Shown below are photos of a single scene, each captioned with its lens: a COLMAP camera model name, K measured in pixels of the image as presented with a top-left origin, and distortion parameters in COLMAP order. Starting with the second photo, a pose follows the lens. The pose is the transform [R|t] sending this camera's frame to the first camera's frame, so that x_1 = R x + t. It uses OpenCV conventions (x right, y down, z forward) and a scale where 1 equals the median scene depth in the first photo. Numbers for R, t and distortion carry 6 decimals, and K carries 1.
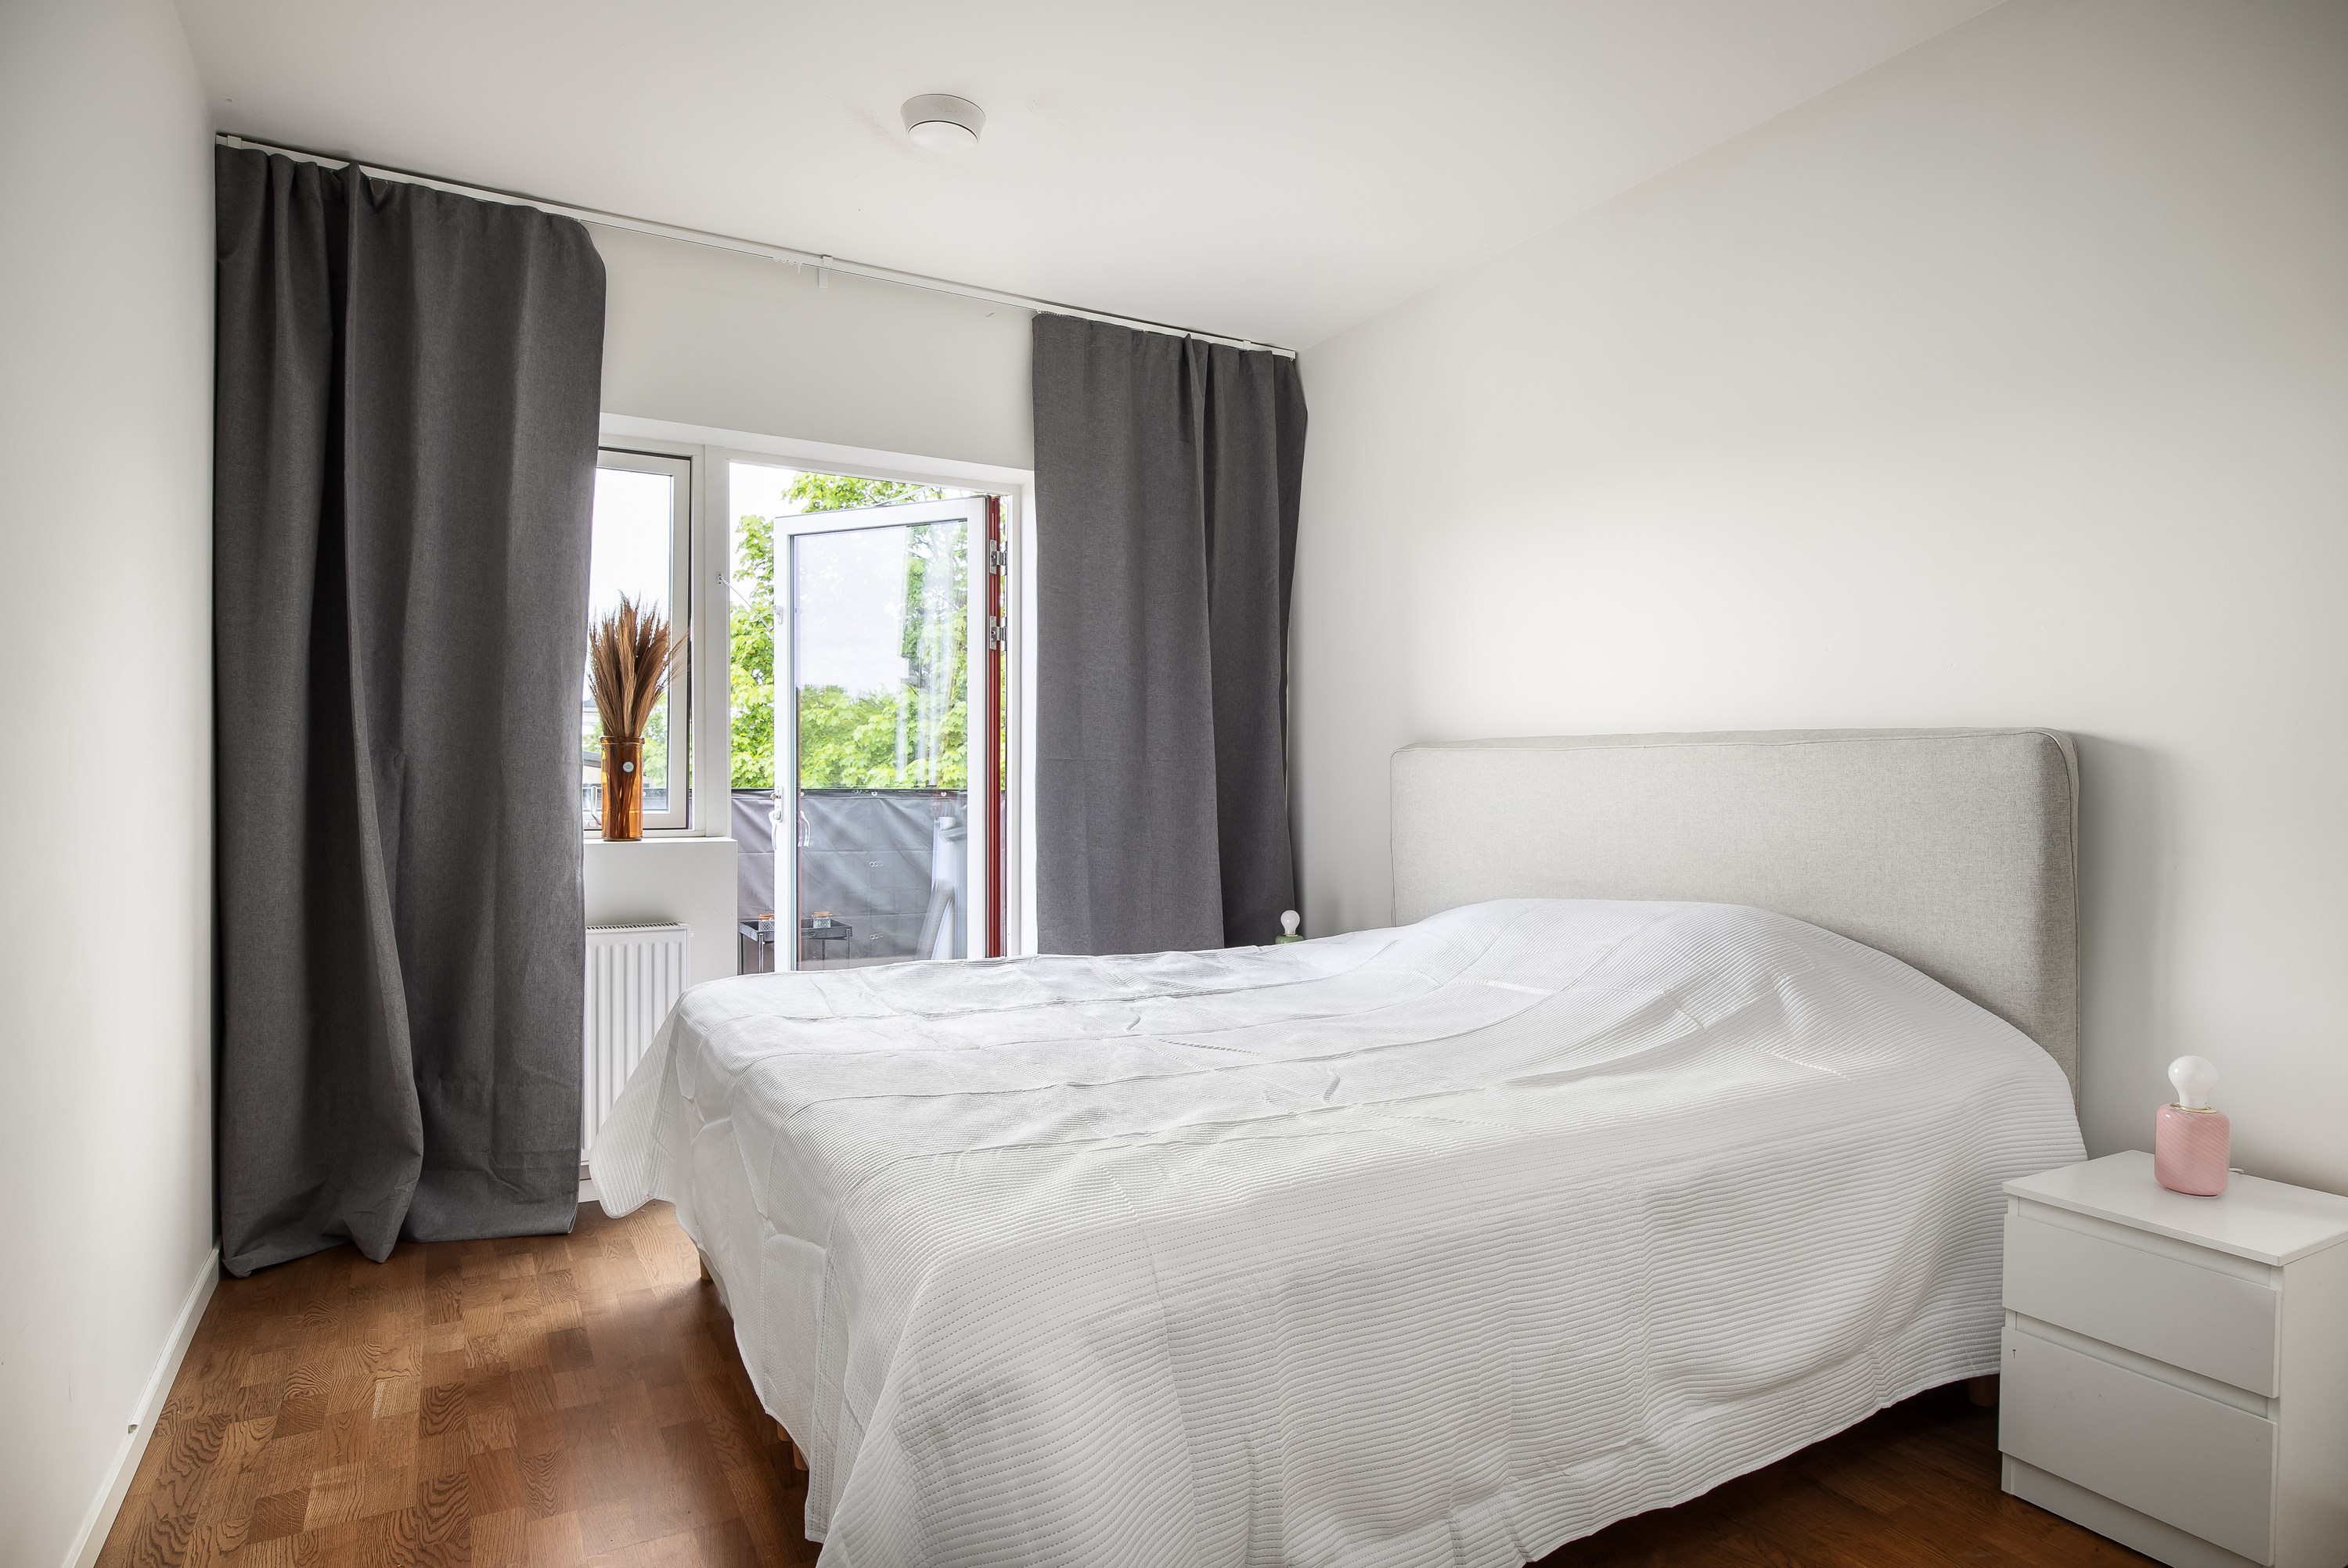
lens RADIAL K [[1298.5, 0, 1173.2], [0, 1298.5, 786.5], [0, 0, 1]] dist [0.001592, 0.000041]
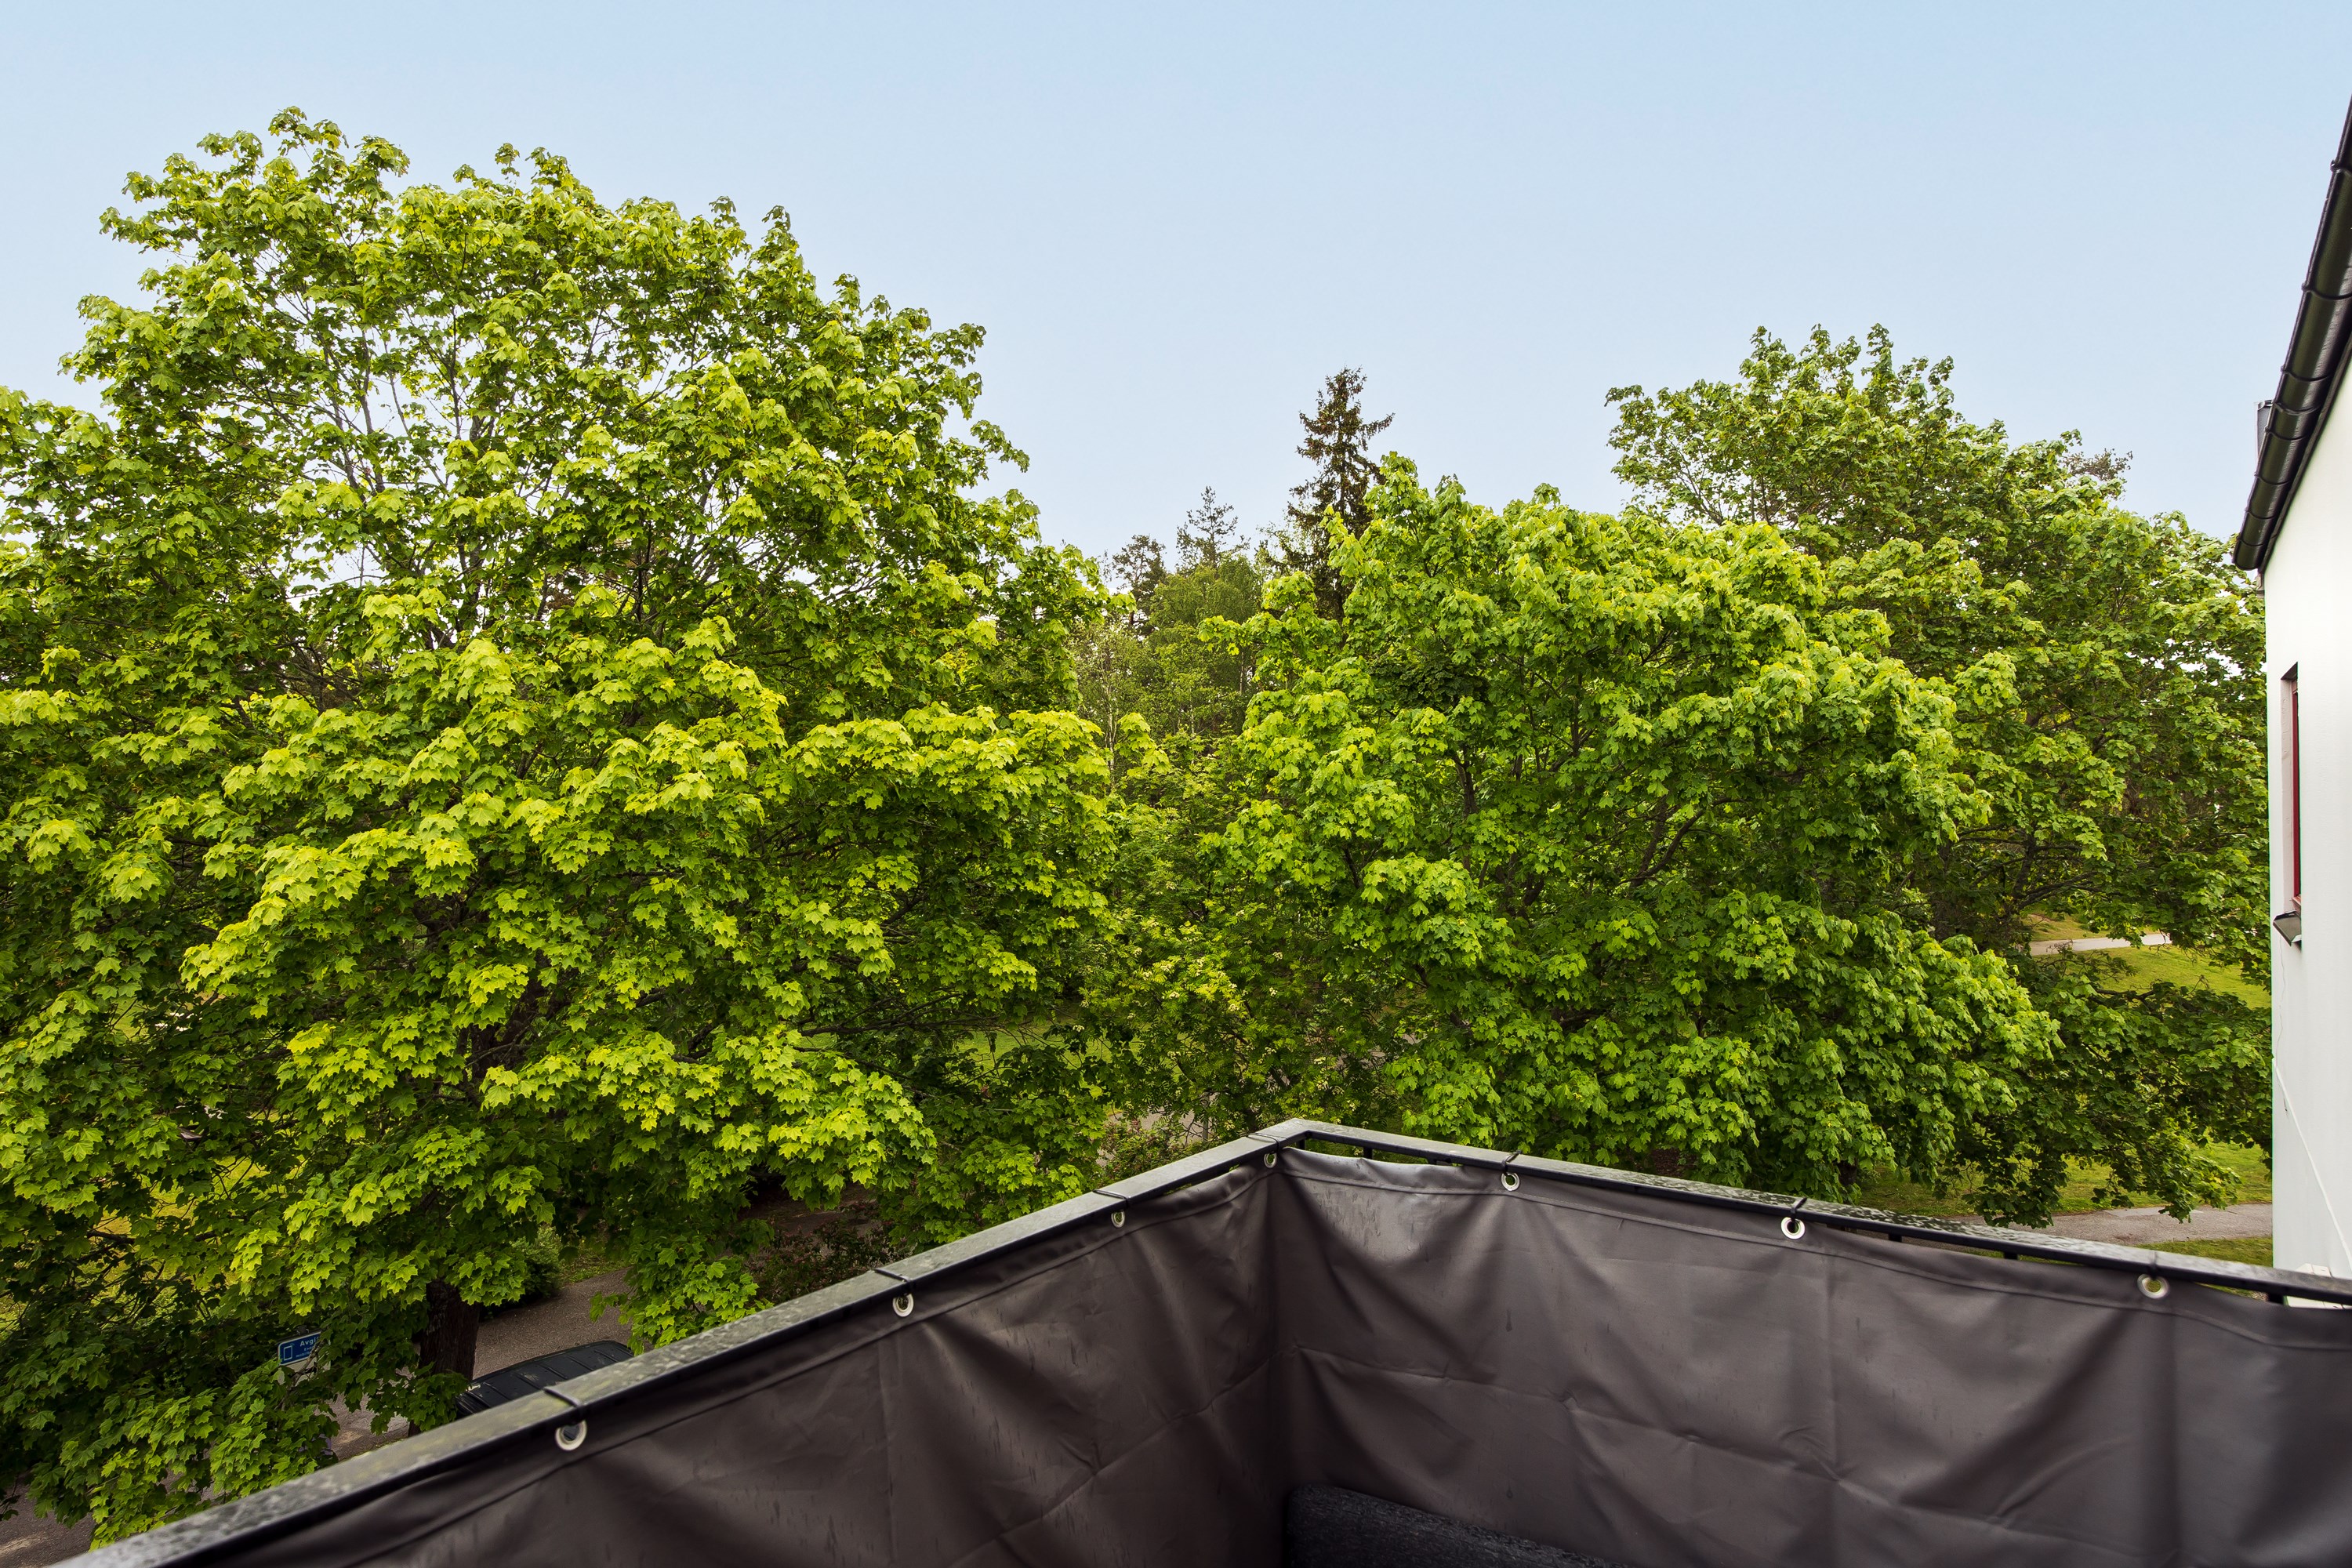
lens RADIAL K [[1368.4, 0, 1182.3], [0, 1368.4, 785.7], [0, 0, 1]] dist [0.001182, -0.000292]
pose [[0.917119, 0.003926, 0.398594, -0.101216], [0.003491, 0.999834, -0.017879, -0.026325], [-0.398598, 0.017789, 0.916953, 0.287751]]
